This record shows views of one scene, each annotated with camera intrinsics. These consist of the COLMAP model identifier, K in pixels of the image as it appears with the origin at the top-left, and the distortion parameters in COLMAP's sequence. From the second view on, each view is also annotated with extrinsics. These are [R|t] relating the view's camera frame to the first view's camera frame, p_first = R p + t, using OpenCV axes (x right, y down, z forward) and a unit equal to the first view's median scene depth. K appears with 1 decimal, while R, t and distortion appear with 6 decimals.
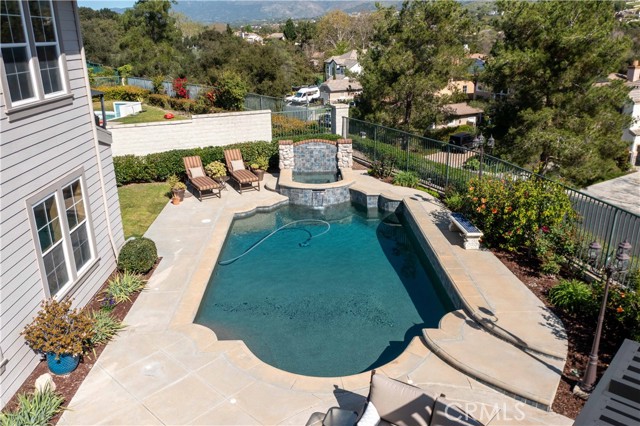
lens RADIAL K [[512.1, 0, 322.2], [0, 512.1, 208.1], [0, 0, 1]] dist [-0.010443, -0.003550]
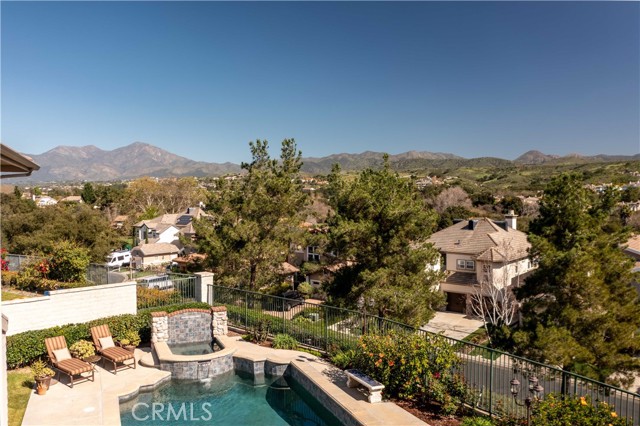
lens RADIAL K [[512.1, 0, 322.2], [0, 512.1, 208.1], [0, 0, 1]] dist [-0.010443, -0.003550]
pose [[0.926915, 0.007538, 0.375195, -0.155359], [0.106665, 0.953269, -0.282667, -0.012749], [-0.359792, 0.302028, 0.882796, -0.035389]]
